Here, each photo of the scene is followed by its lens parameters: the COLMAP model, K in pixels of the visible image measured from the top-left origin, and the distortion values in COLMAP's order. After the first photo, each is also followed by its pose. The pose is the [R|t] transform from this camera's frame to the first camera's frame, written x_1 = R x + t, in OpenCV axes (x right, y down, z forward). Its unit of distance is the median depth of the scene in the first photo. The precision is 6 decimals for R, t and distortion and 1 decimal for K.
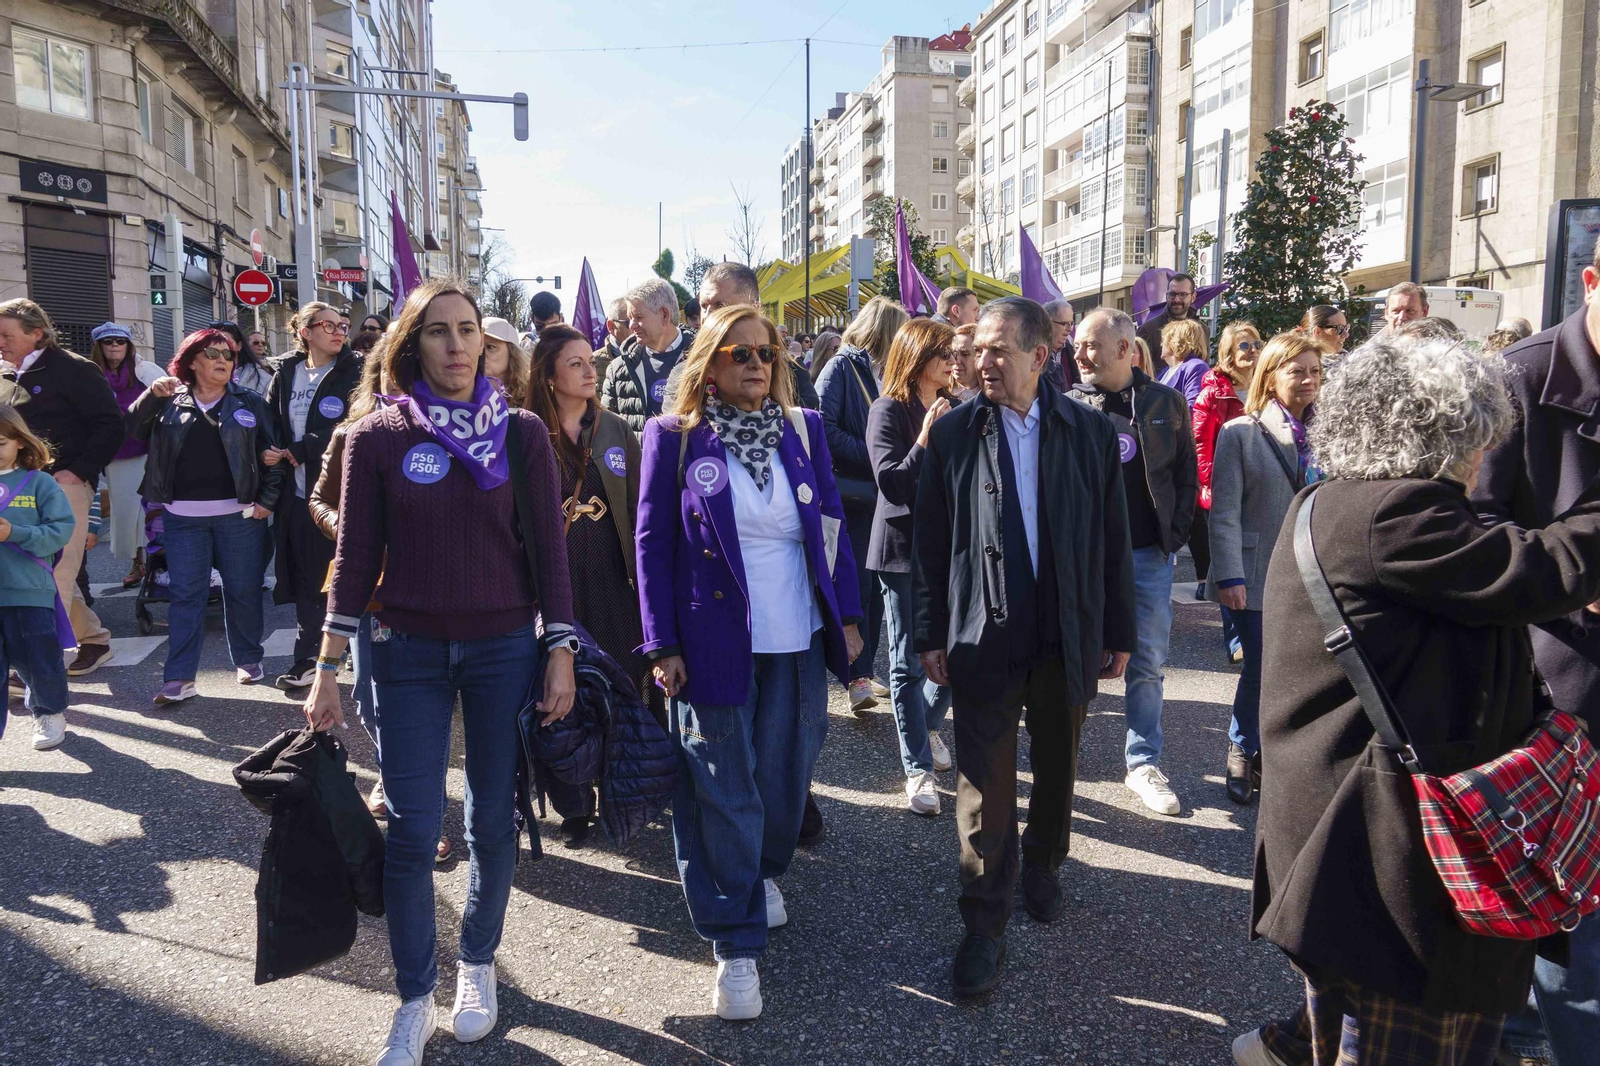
lens RADIAL K [[1098.1, 0, 800.0], [0, 1098.1, 533.0], [0, 0, 1]] dist [0.000190, 0.000026]
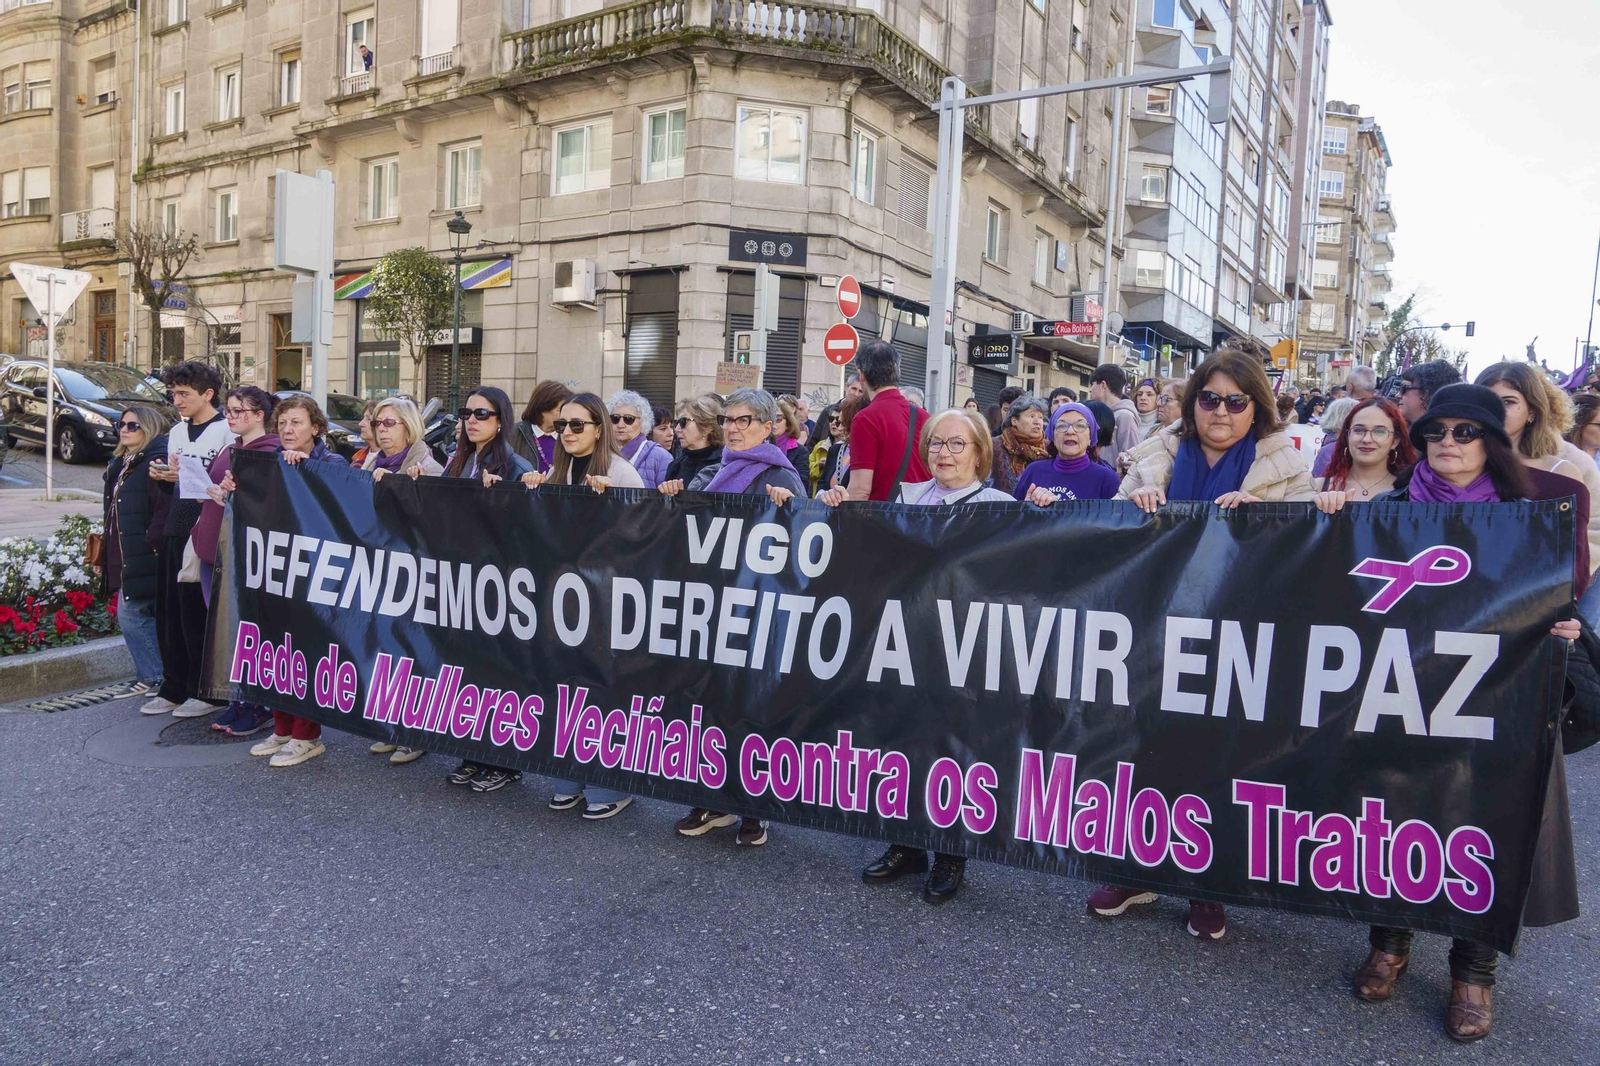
lens RADIAL K [[1098.1, 0, 800.0], [0, 1098.1, 533.0], [0, 0, 1]] dist [0.000190, 0.000026]
pose [[0.706471, 0.077994, -0.703431, 0.065248], [-0.114894, 0.993364, -0.005249, -0.054618], [0.698354, 0.084528, 0.710744, 0.299695]]
